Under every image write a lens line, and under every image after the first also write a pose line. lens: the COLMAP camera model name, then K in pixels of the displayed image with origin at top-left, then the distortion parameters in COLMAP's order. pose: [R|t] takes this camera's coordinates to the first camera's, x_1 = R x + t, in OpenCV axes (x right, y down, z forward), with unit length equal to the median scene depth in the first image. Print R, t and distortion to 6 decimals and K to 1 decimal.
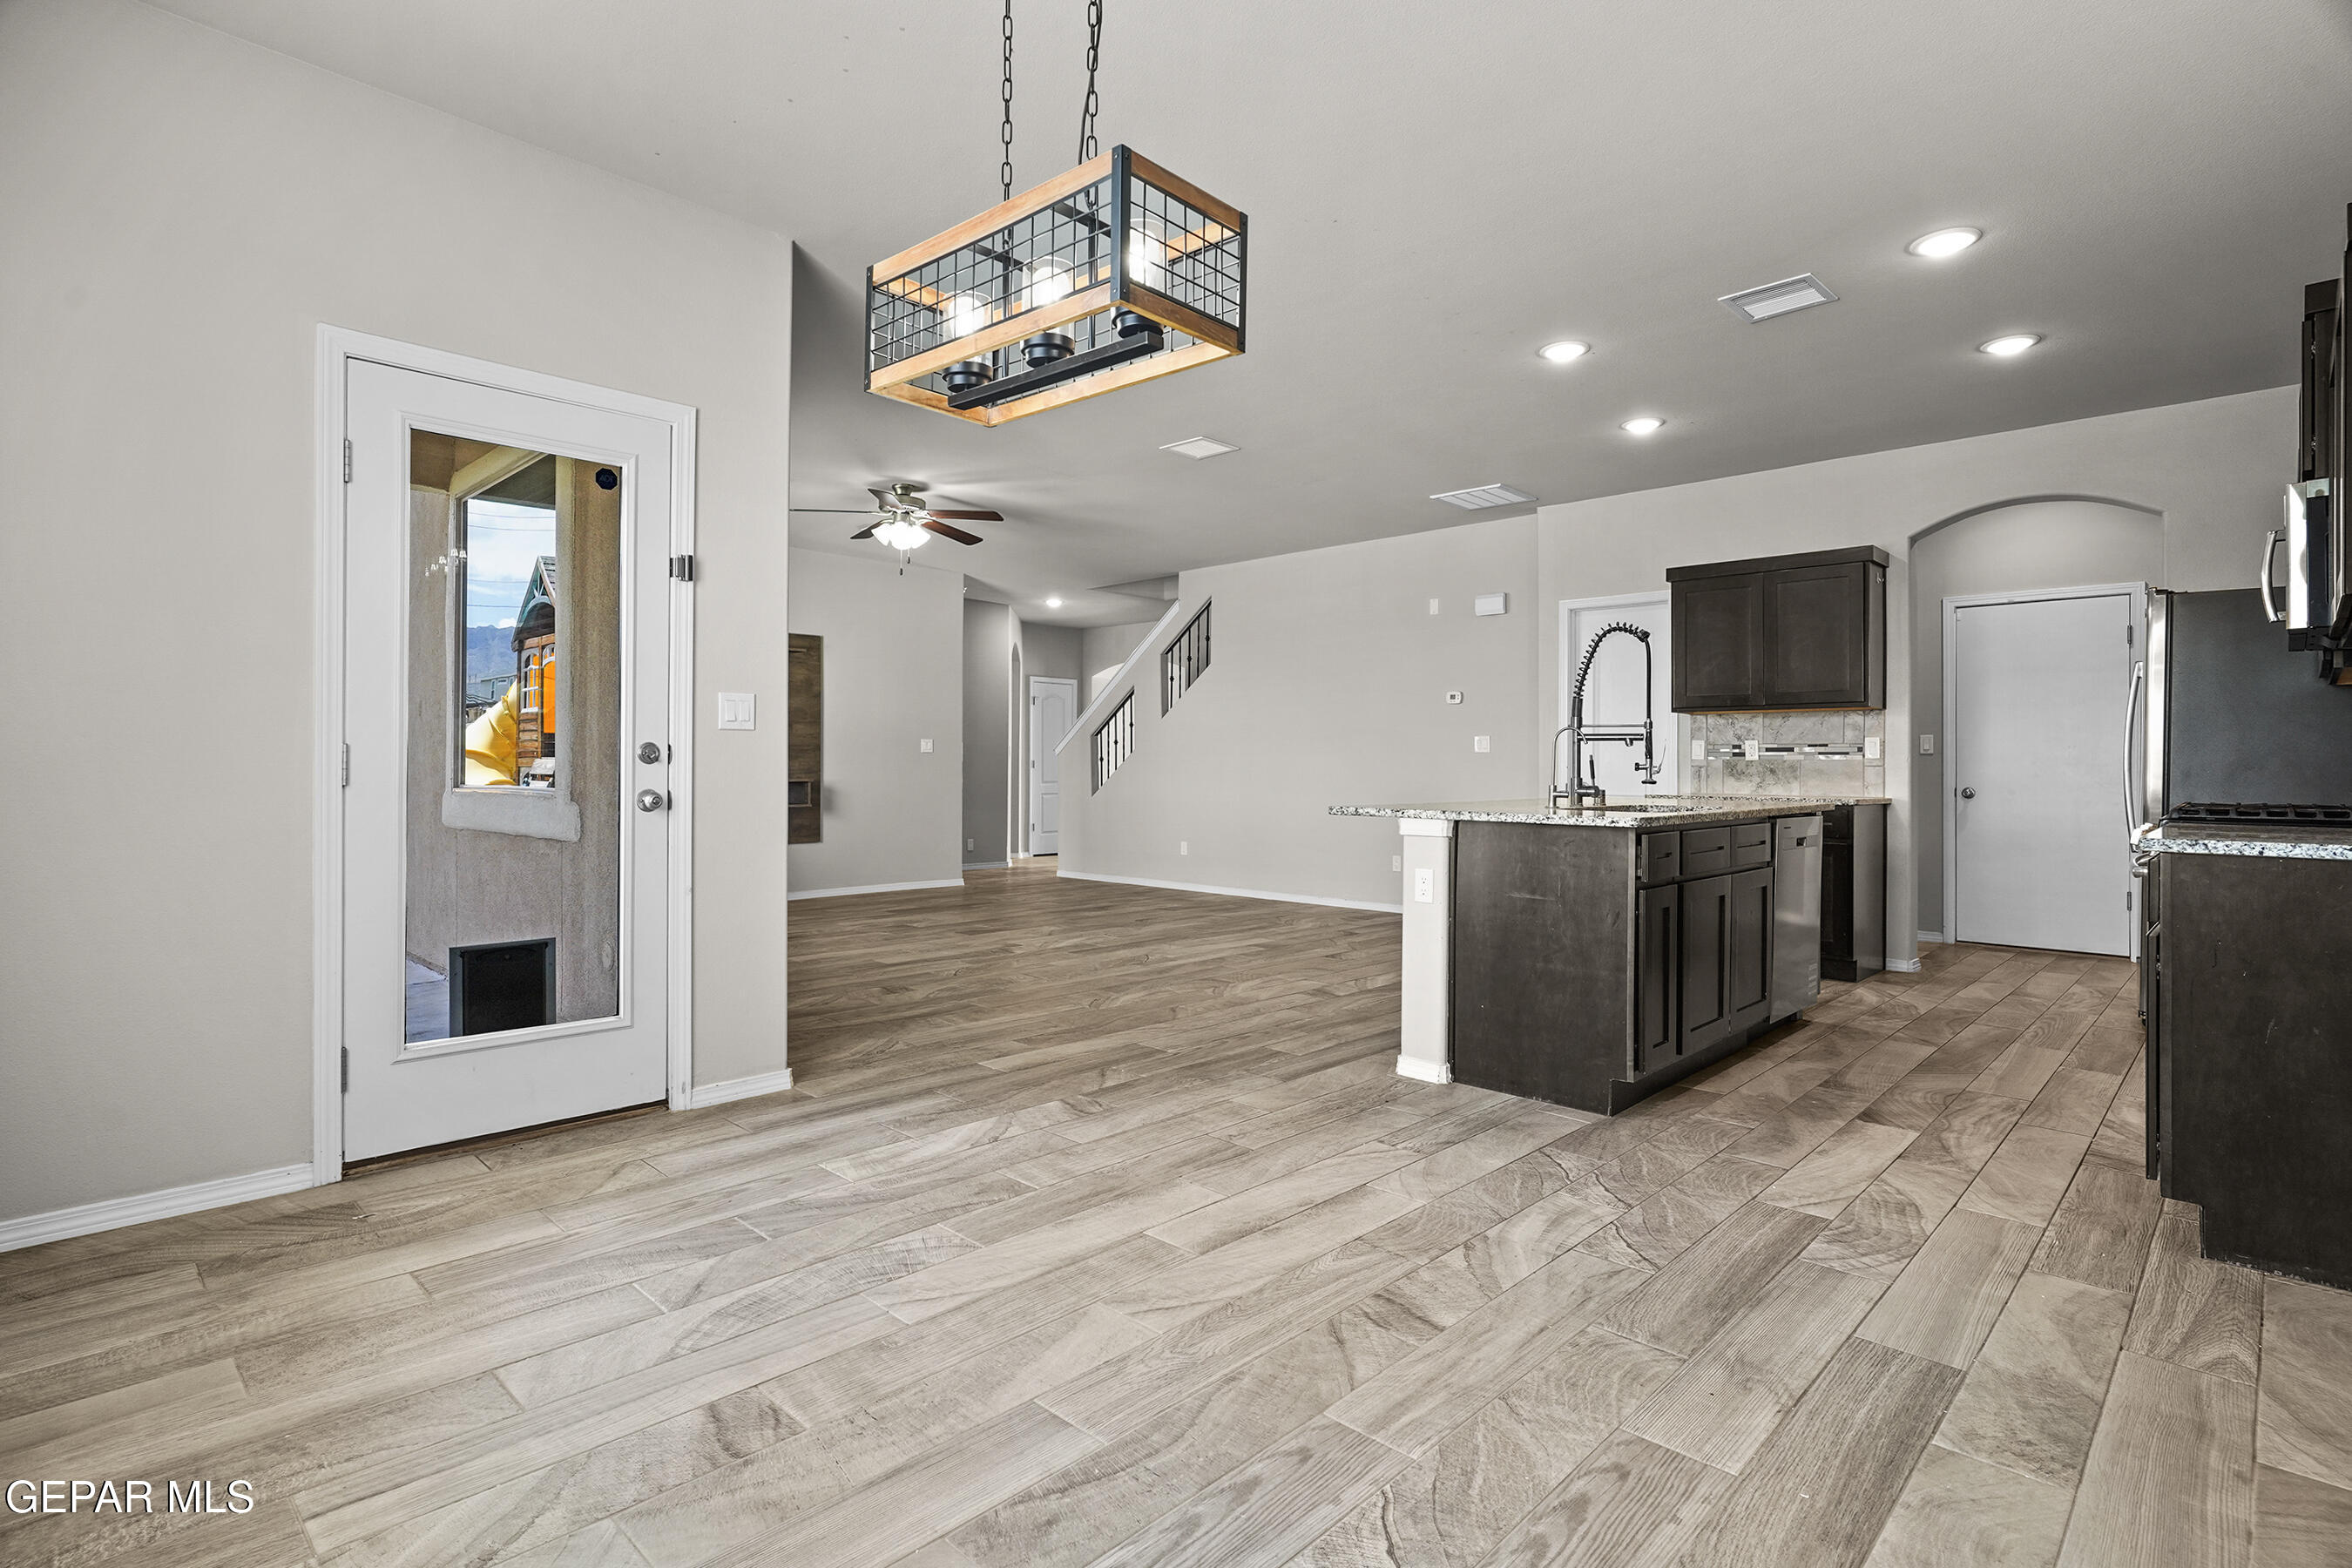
lens RADIAL K [[1138.8, 0, 1173.8], [0, 1138.8, 766.2], [0, 0, 1]] dist [-0.002644, 0.000789]
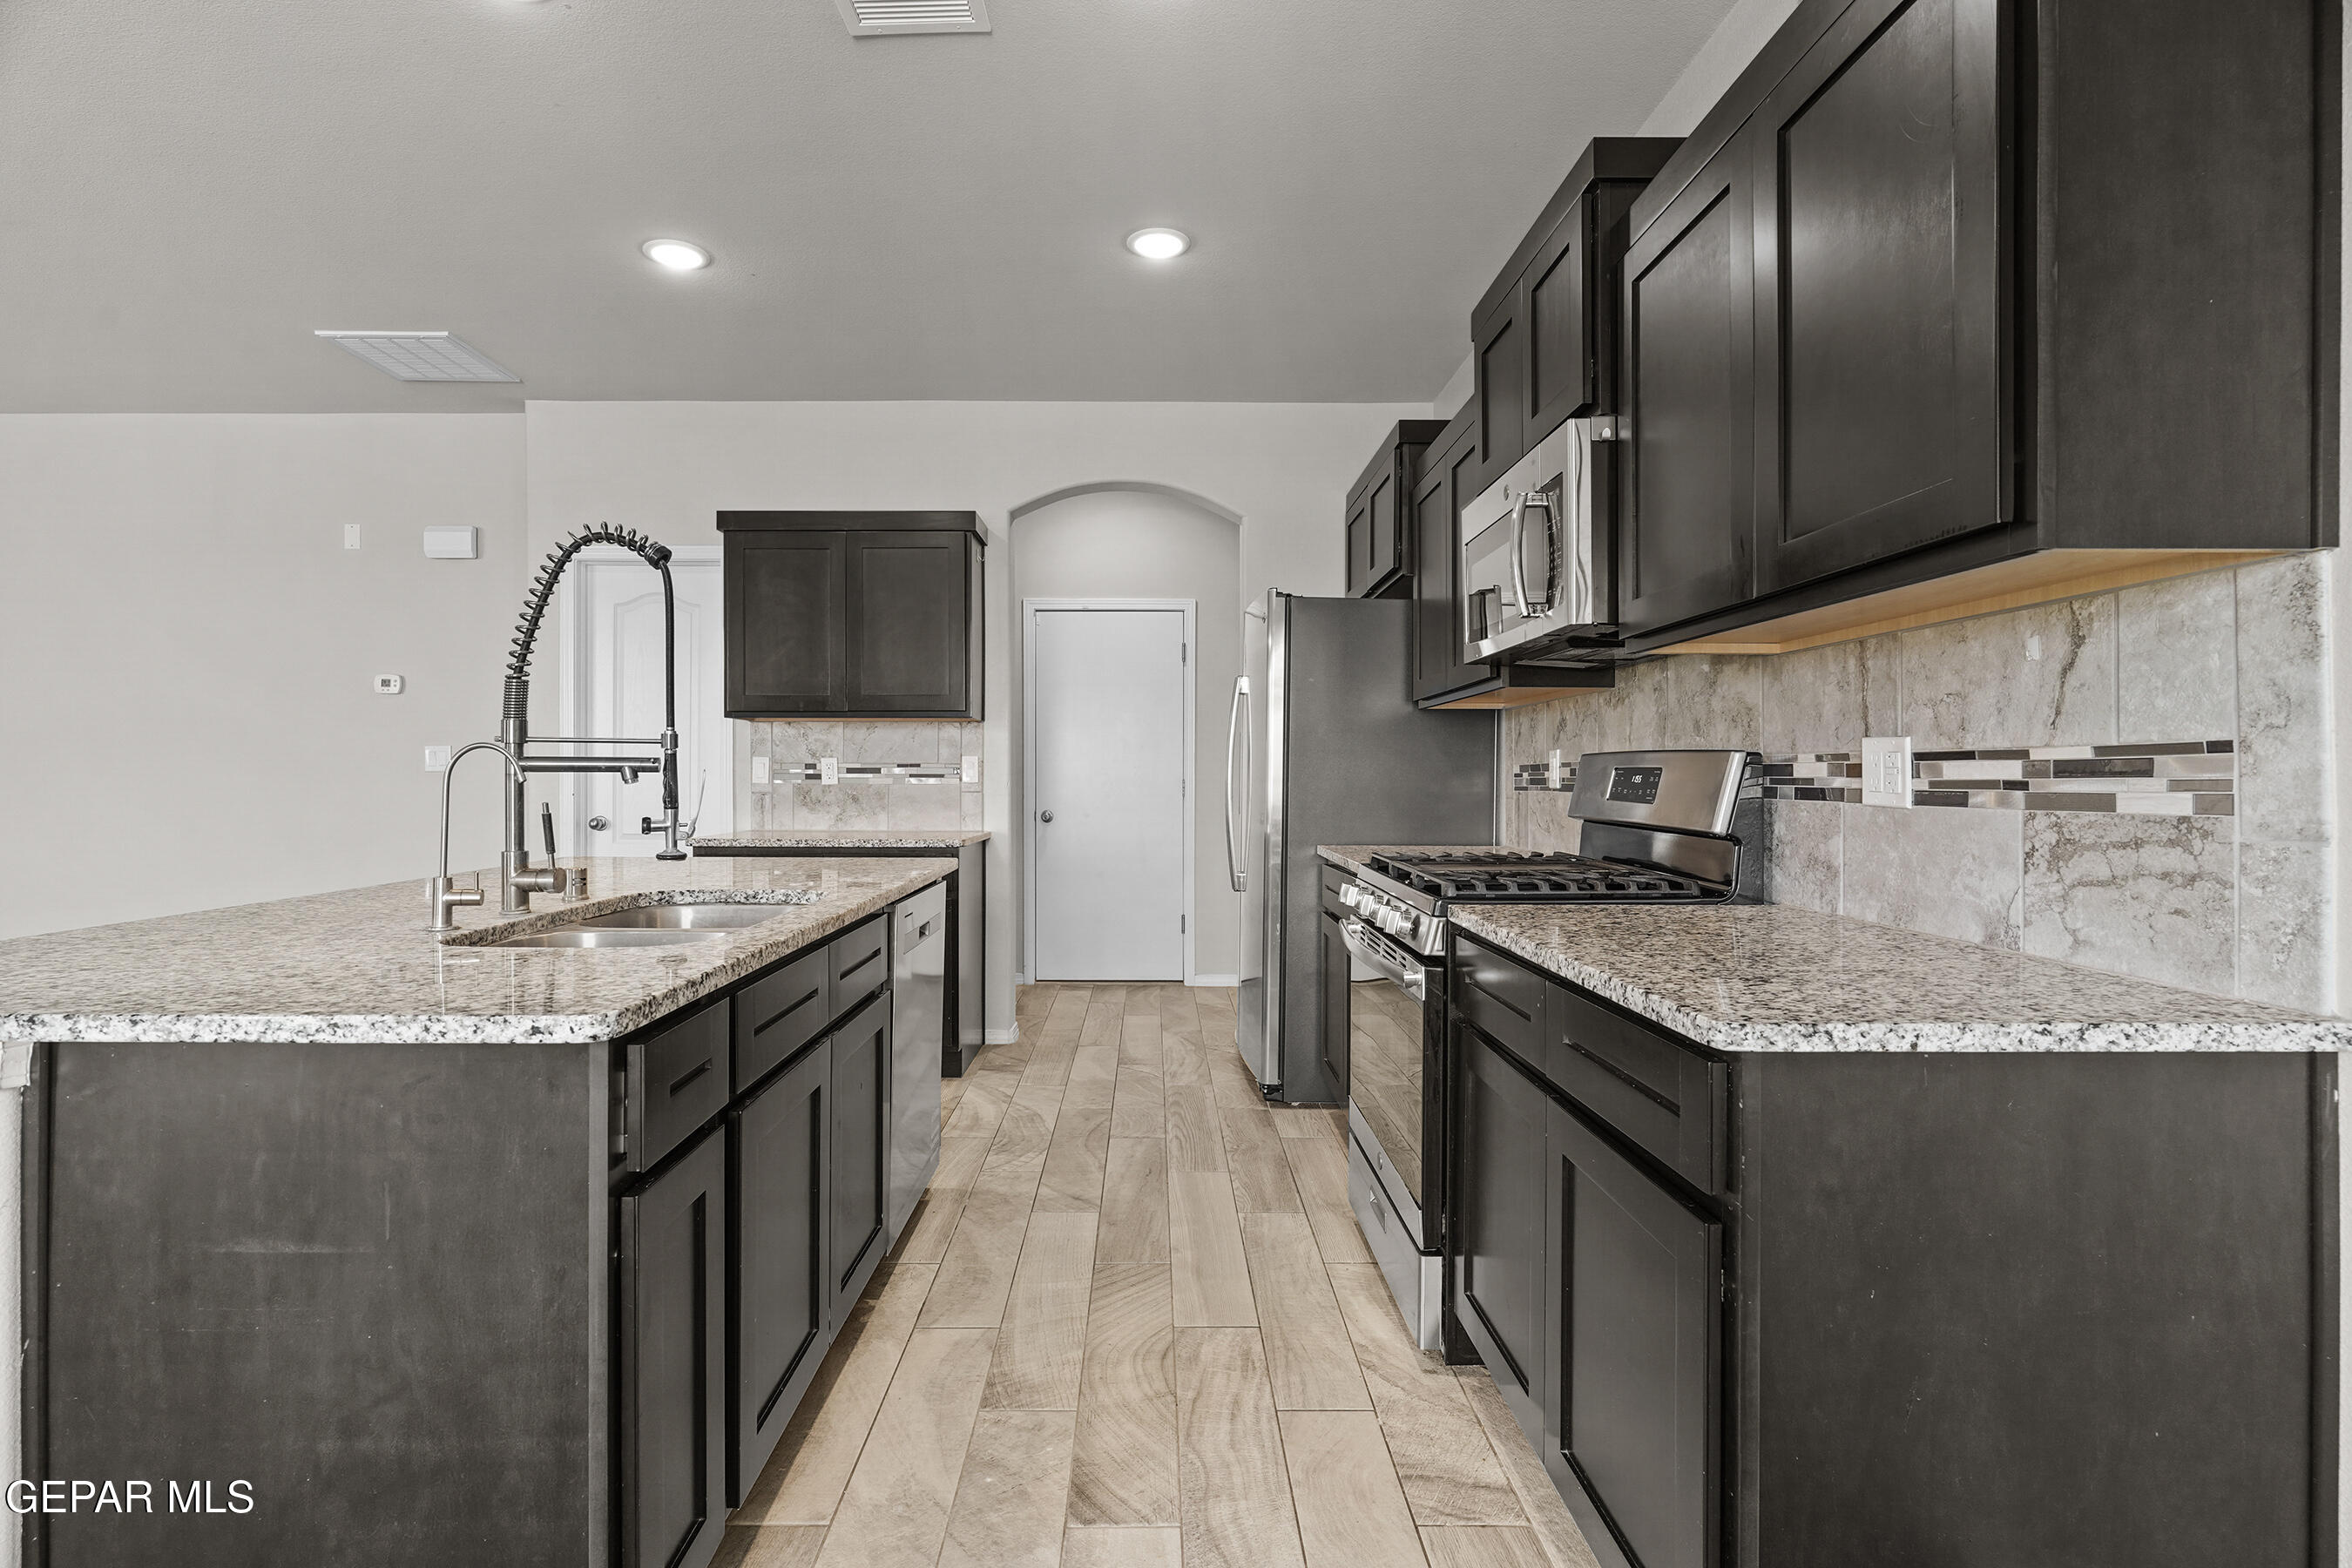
lens RADIAL K [[1138.8, 0, 1155.2], [0, 1138.8, 774.6], [0, 0, 1]] dist [-0.002644, 0.000789]
pose [[0.718948, -0.004421, 0.695050, 0.157607], [0.002328, 0.999989, 0.003952, -0.015927], [-0.695060, -0.001223, 0.718951, 0.349391]]
